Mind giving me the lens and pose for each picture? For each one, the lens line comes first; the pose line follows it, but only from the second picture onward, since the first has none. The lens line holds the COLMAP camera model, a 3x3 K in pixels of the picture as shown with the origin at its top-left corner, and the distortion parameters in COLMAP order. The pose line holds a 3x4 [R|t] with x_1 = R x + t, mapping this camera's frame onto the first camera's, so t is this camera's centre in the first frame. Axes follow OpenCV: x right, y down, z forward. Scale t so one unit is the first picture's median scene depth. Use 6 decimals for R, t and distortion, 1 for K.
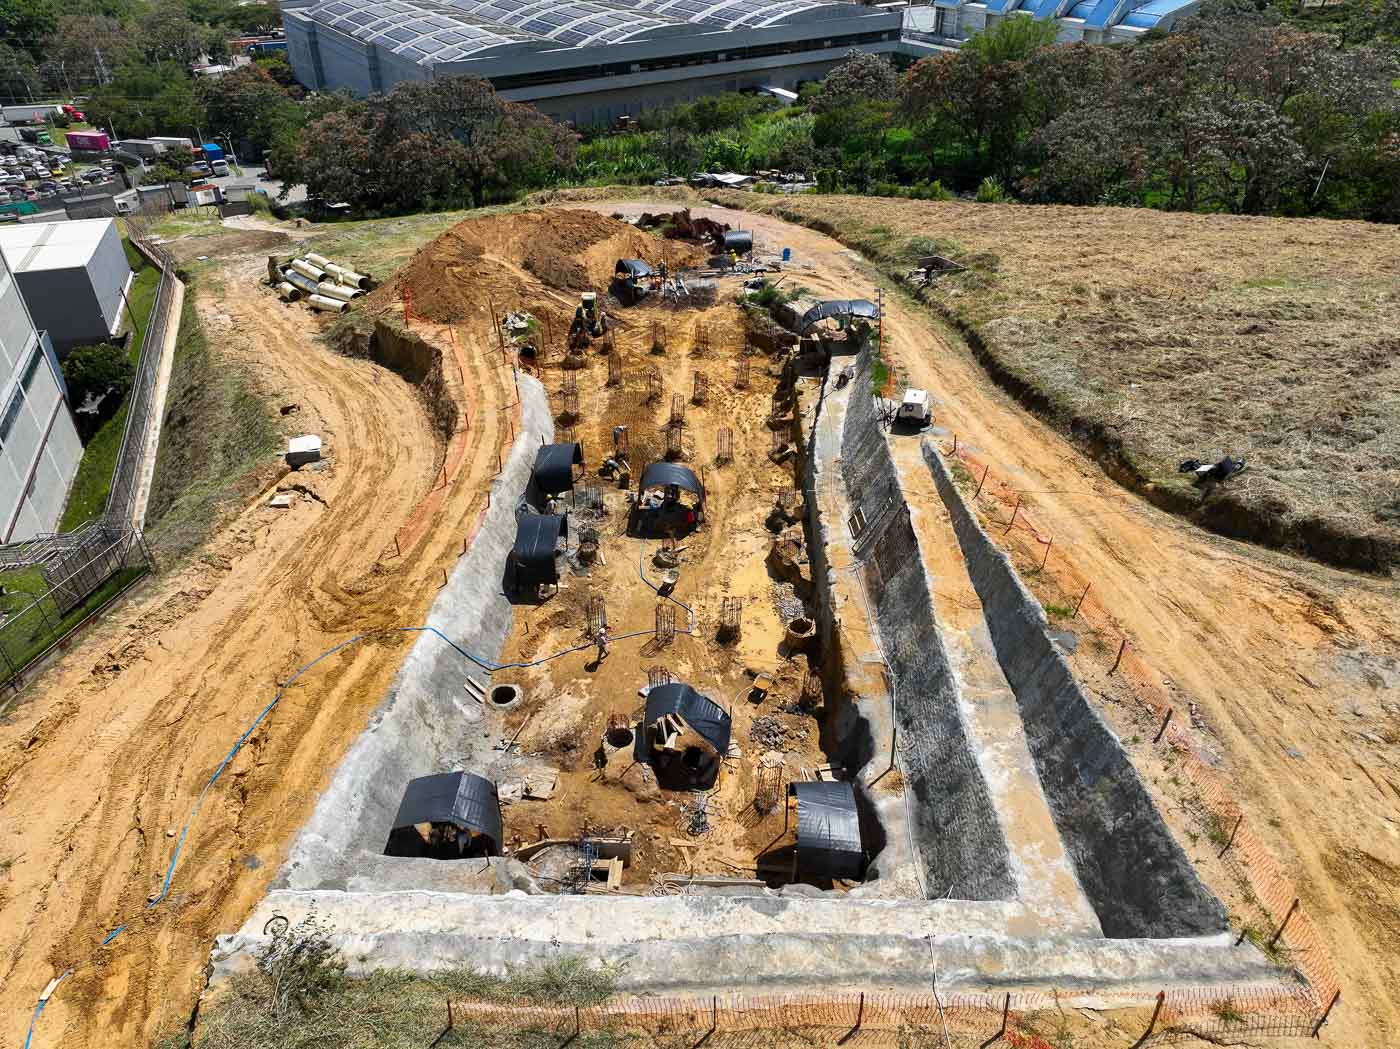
lens RADIAL K [[985.9, 0, 700.2], [0, 985.9, 520.8], [0, 0, 1]] dist [-0.000109, 0.014464]
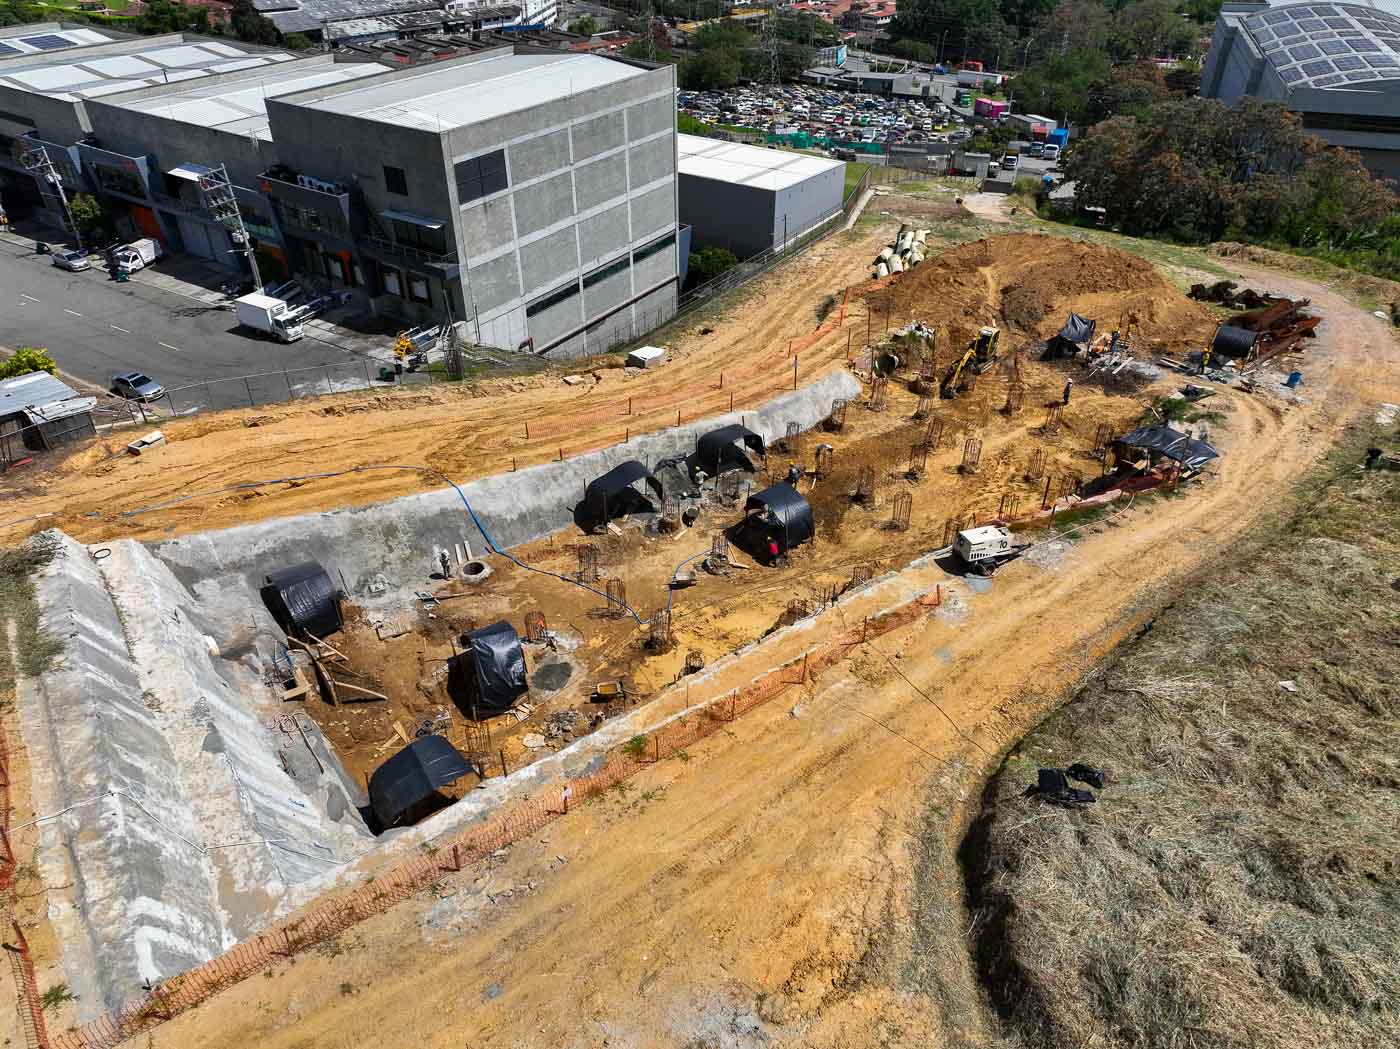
lens RADIAL K [[985.9, 0, 700.7], [0, 985.9, 527.9], [0, 0, 1]] dist [-0.000109, 0.014464]
pose [[0.603030, 0.458601, -0.652717, 0.370908], [-0.453087, 0.870344, 0.192910, -0.112304], [0.656556, 0.179407, 0.732630, 0.163391]]
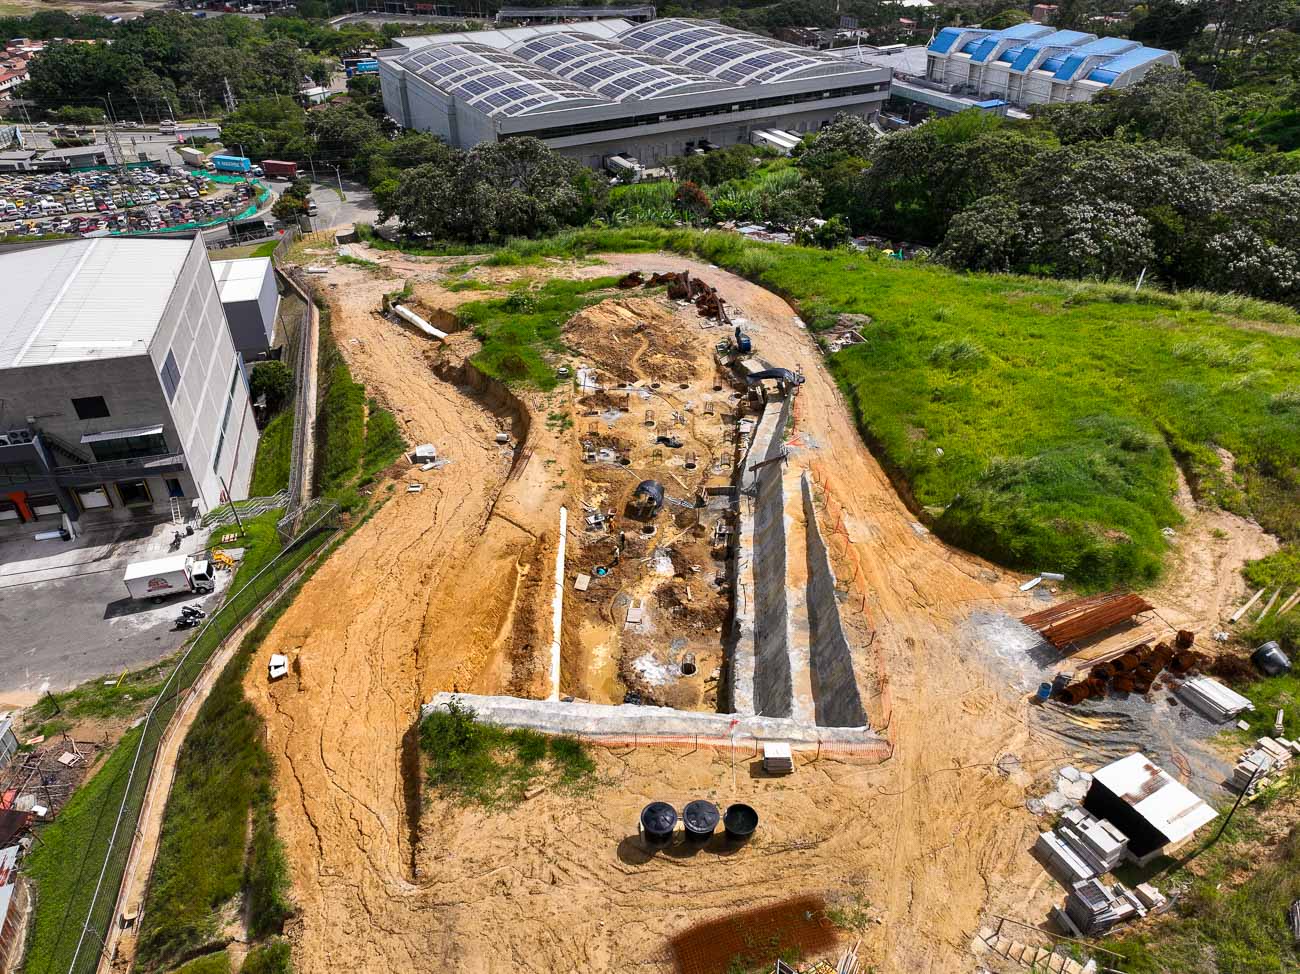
lens RADIAL K [[915.5, 0, 652.9], [0, 915.5, 484.9], [0, 0, 1]] dist [-0.000109, 0.014464]
pose [[0.996632, 0.047059, -0.067150, 0.047997], [-0.046646, 0.998882, 0.007711, -0.037504], [0.067438, -0.004553, 0.997713, -0.327151]]
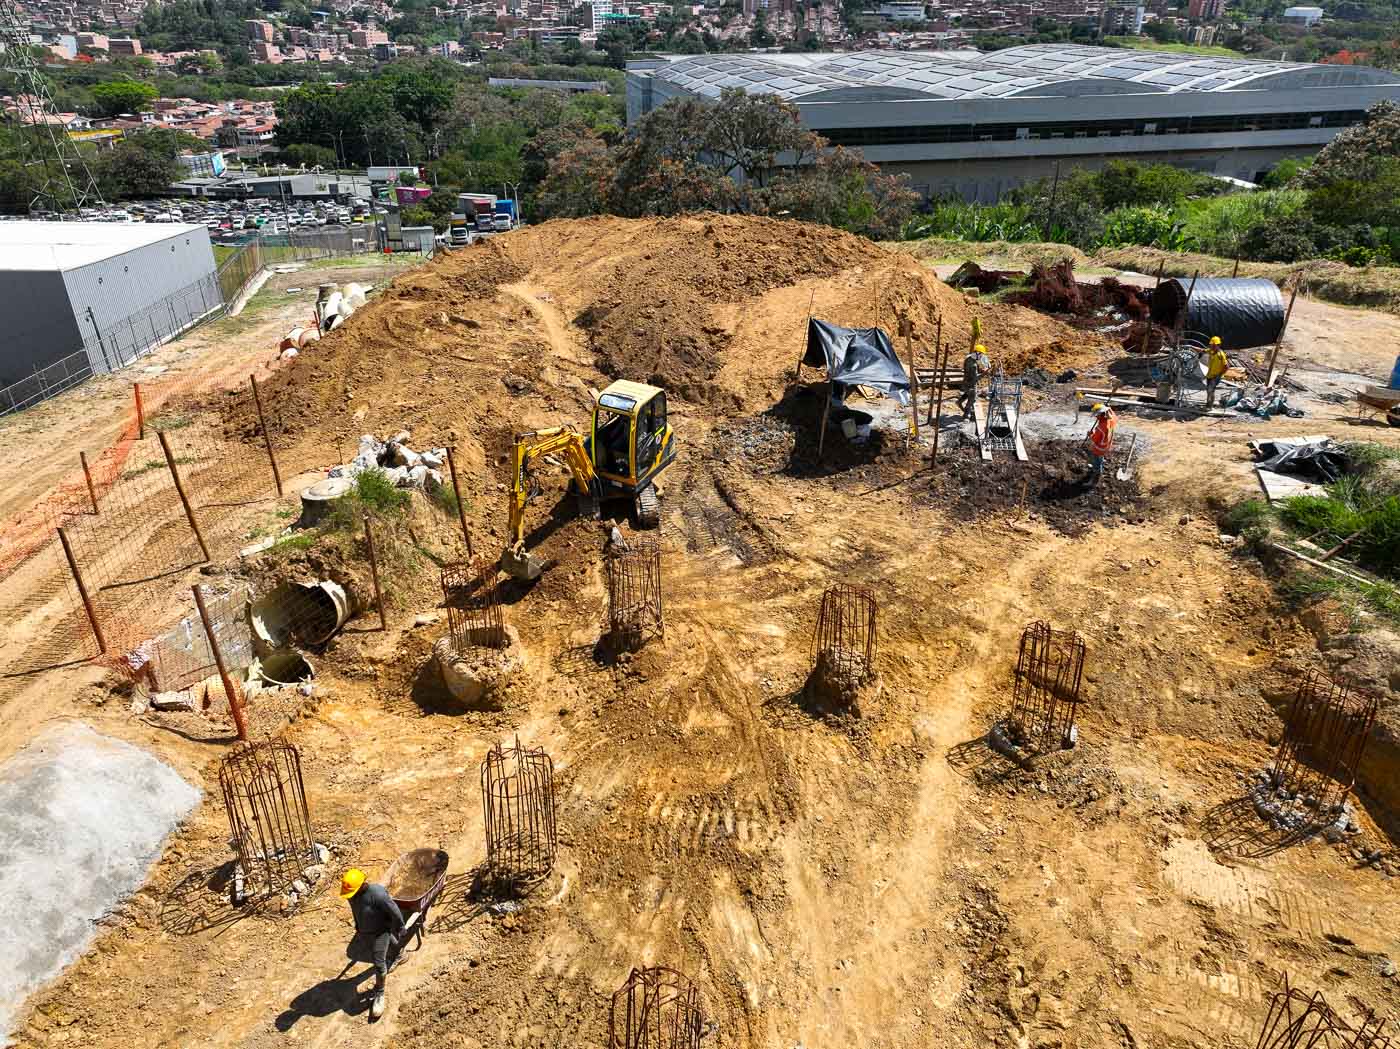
lens RADIAL K [[985.9, 0, 692.2], [0, 985.9, 512.5], [0, 0, 1]] dist [-0.000109, 0.014464]
pose [[0.927890, 0.165517, -0.334101, -0.003678], [-0.205838, 0.974542, -0.088871, -0.164971], [0.310886, 0.151233, 0.938338, 0.685485]]
